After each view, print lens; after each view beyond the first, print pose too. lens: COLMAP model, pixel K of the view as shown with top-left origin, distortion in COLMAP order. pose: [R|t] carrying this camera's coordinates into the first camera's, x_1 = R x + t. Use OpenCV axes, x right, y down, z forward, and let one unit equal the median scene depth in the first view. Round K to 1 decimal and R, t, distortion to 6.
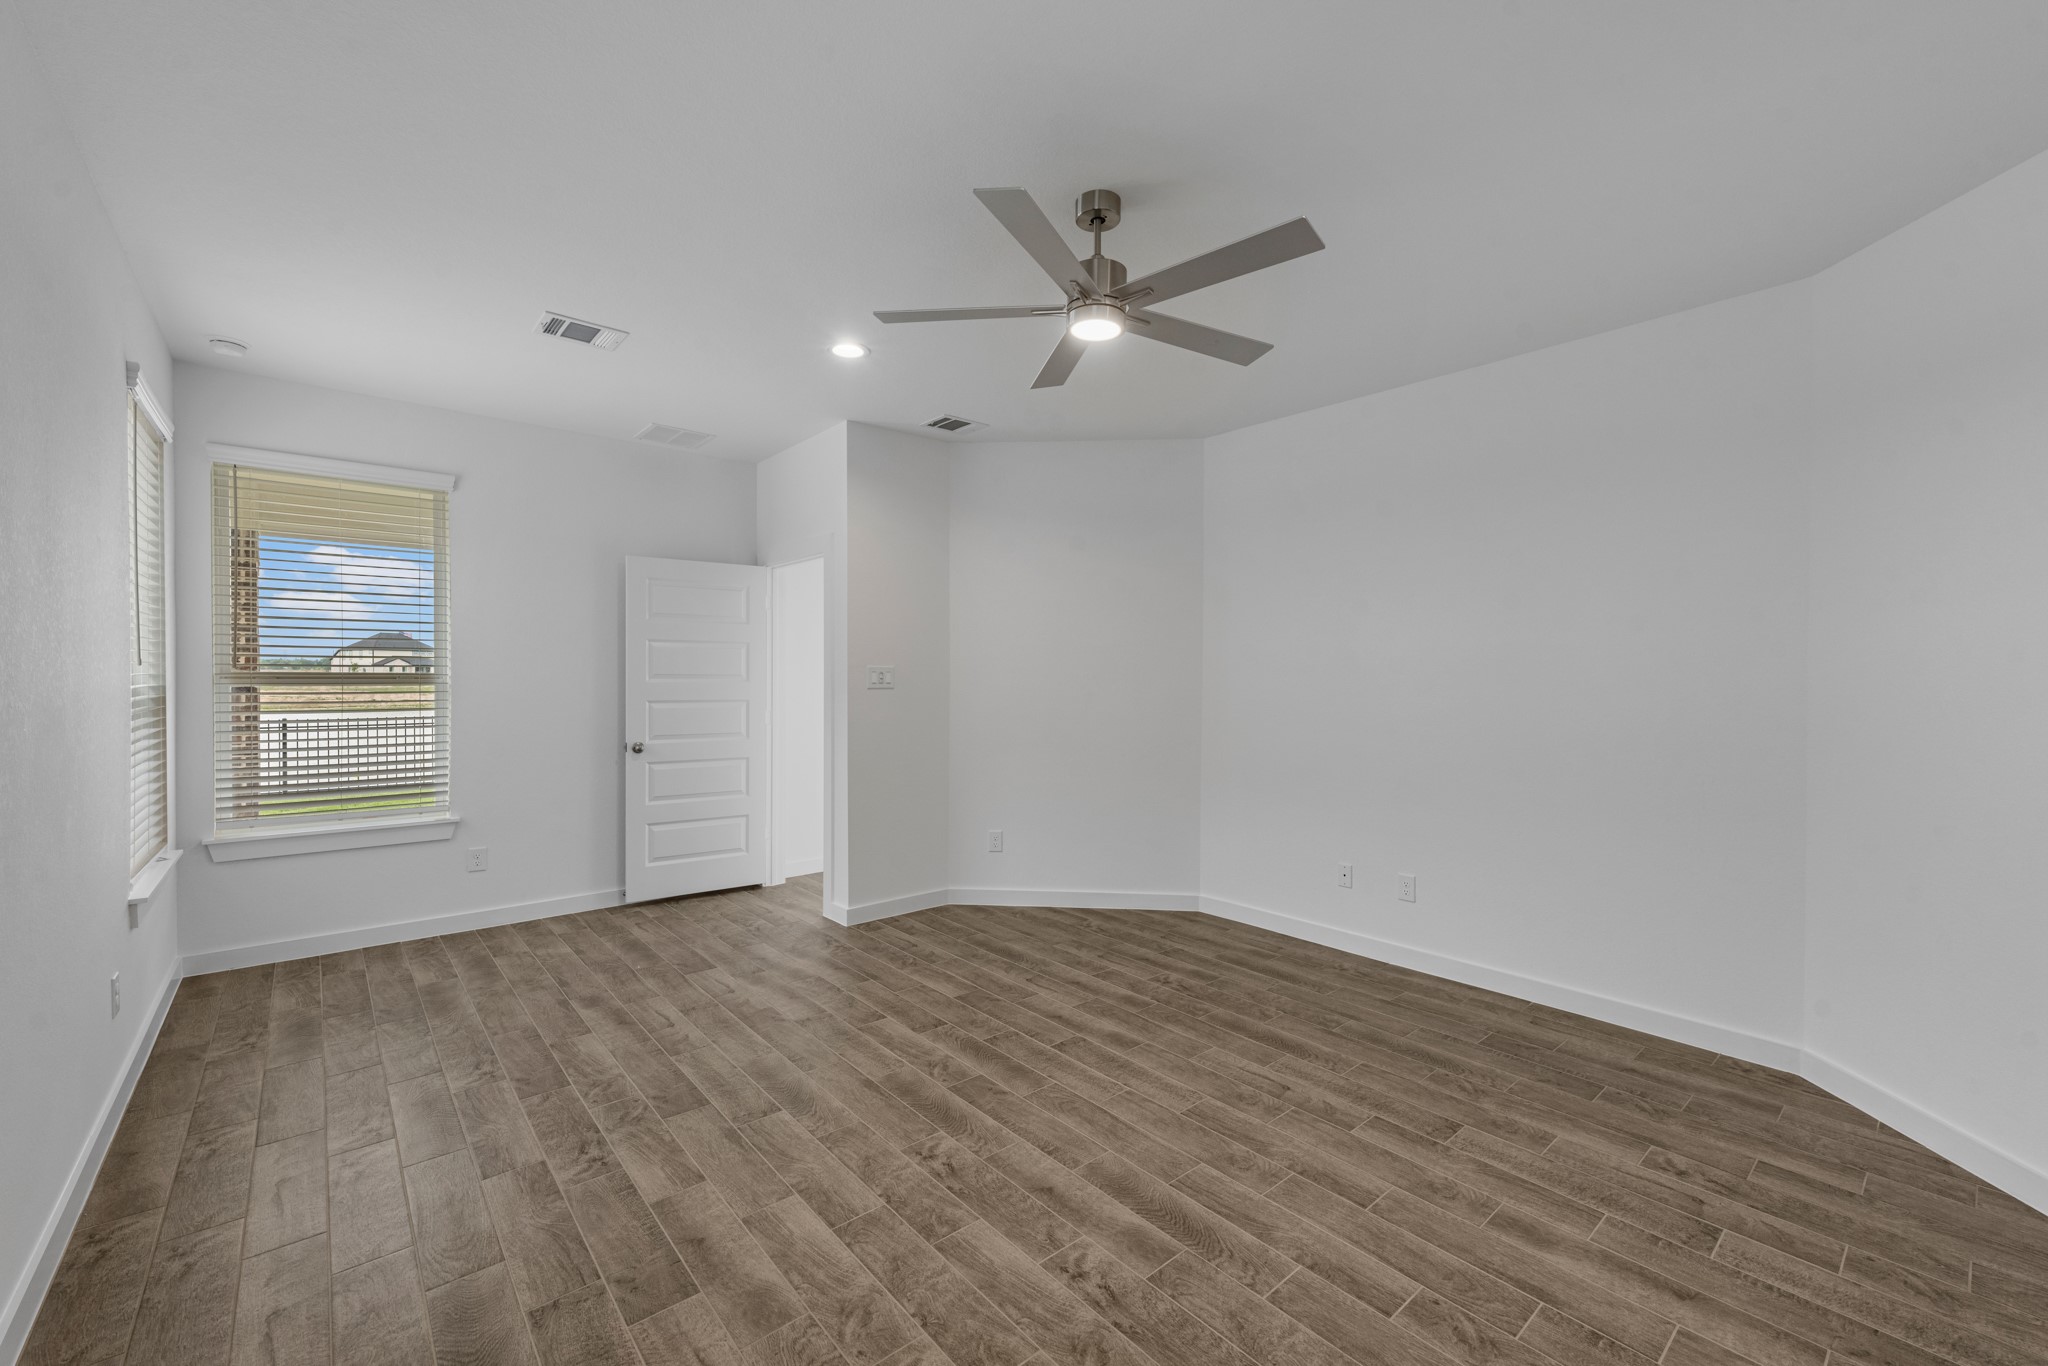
lens RADIAL K [[827.7, 0, 1016.3], [0, 827.7, 670.3], [0, 0, 1]] dist [0.001498, 0.000464]
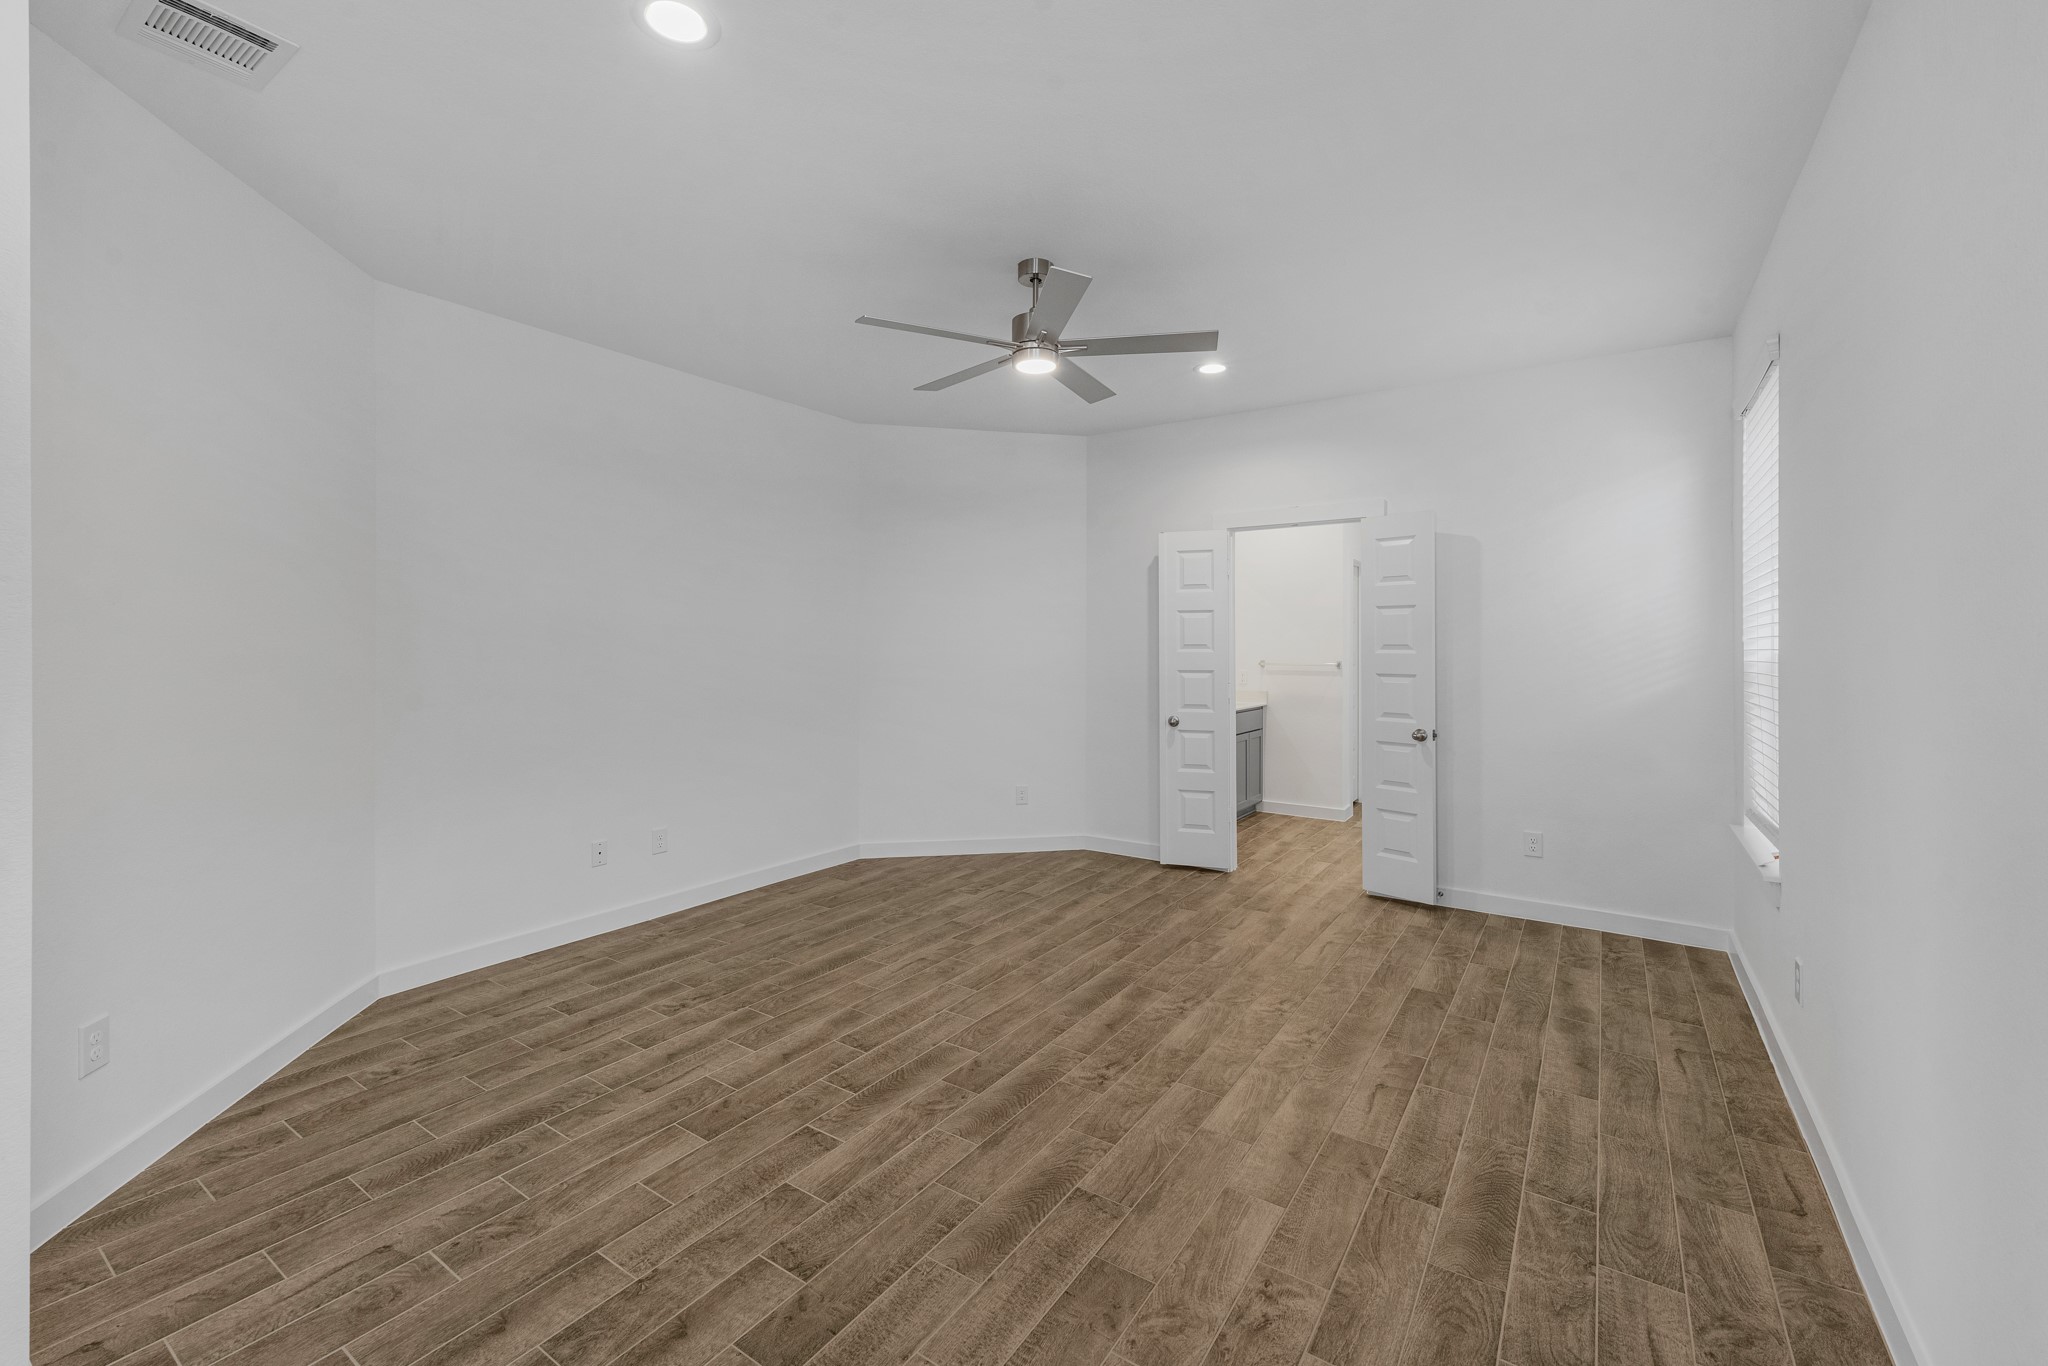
lens RADIAL K [[827.7, 0, 1016.3], [0, 827.7, 670.3], [0, 0, 1]] dist [0.001498, 0.000464]
pose [[-0.248816, -0.040664, 0.967697, -0.900289], [-0.008962, 0.999172, 0.039682, -0.010906], [-0.968509, 0.001201, -0.248975, 1.092371]]
